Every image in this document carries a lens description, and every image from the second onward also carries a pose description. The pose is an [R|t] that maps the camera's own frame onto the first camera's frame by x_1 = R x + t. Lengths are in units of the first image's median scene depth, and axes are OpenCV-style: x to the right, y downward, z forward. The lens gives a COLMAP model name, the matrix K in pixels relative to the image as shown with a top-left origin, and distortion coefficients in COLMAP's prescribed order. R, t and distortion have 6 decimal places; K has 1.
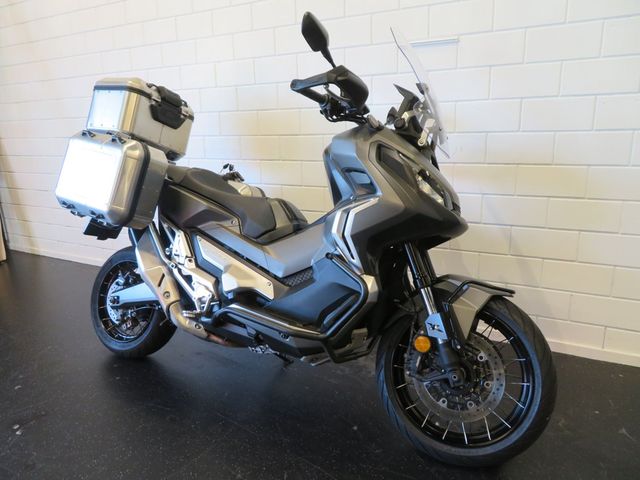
lens RADIAL K [[459.9, 0, 320.0], [0, 459.9, 240.0], [0, 0, 1]] dist [-0.000183, -0.006303]
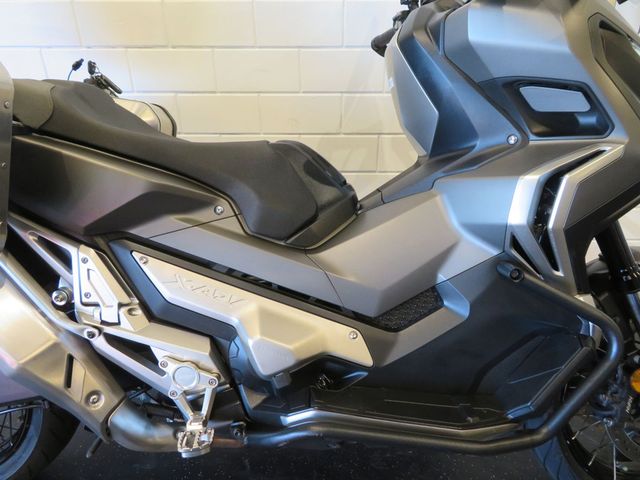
lens RADIAL K [[459.9, 0, 320.0], [0, 459.9, 240.0], [0, 0, 1]] dist [-0.000183, -0.006303]
pose [[0.887841, -0.202468, 0.413213, -0.308127], [0.091308, 0.957657, 0.273050, -0.130030], [-0.451000, -0.204696, 0.868734, 0.588692]]
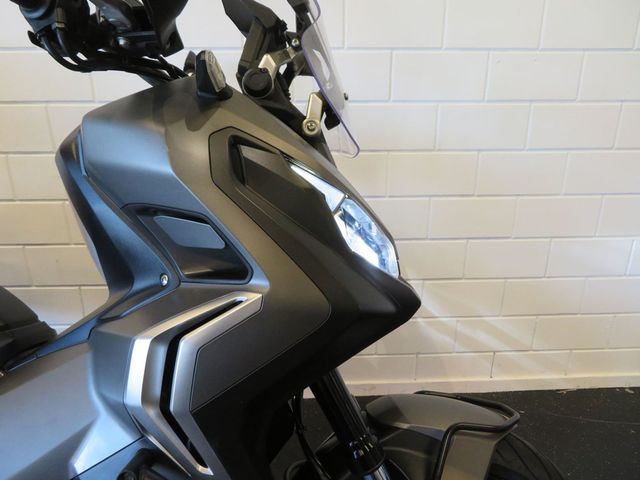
lens RADIAL K [[459.9, 0, 320.0], [0, 459.9, 240.0], [0, 0, 1]] dist [-0.000183, -0.006303]
pose [[0.864285, -0.135385, 0.484440, 0.000843], [0.100996, 0.990192, 0.096540, -0.134880], [-0.492759, -0.034512, 0.869481, 0.559656]]
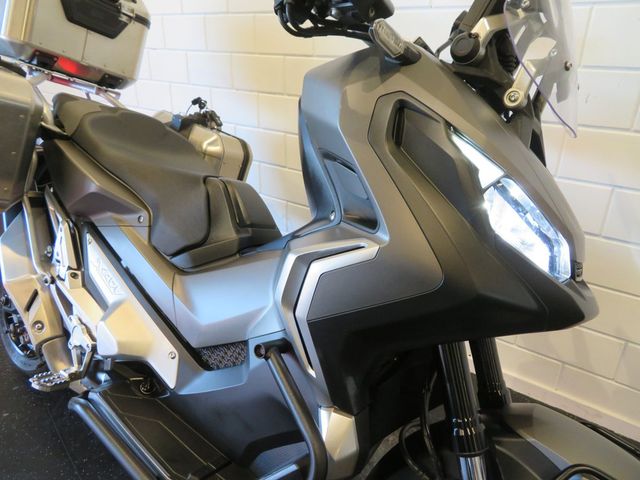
lens RADIAL K [[459.9, 0, 320.0], [0, 459.9, 240.0], [0, 0, 1]] dist [-0.000183, -0.006303]
pose [[0.986396, 0.099753, -0.130660, 0.107243], [-0.076424, 0.981996, 0.172754, -0.133236], [0.145540, -0.160419, 0.976260, 0.506922]]
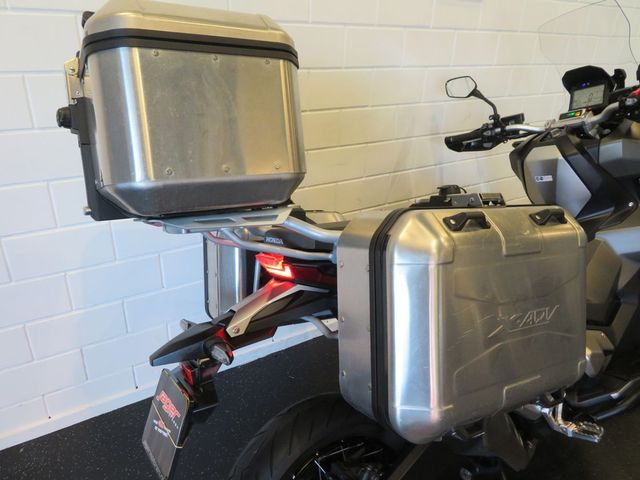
lens RADIAL K [[467.7, 0, 333.8], [0, 467.7, 244.7], [0, 0, 1]] dist [-0.005600, -0.004492]
pose [[0.482131, -0.332456, 0.810570, -0.906110], [0.165411, 0.943106, 0.288428, -0.348957], [-0.860342, -0.004983, 0.509692, 0.946052]]
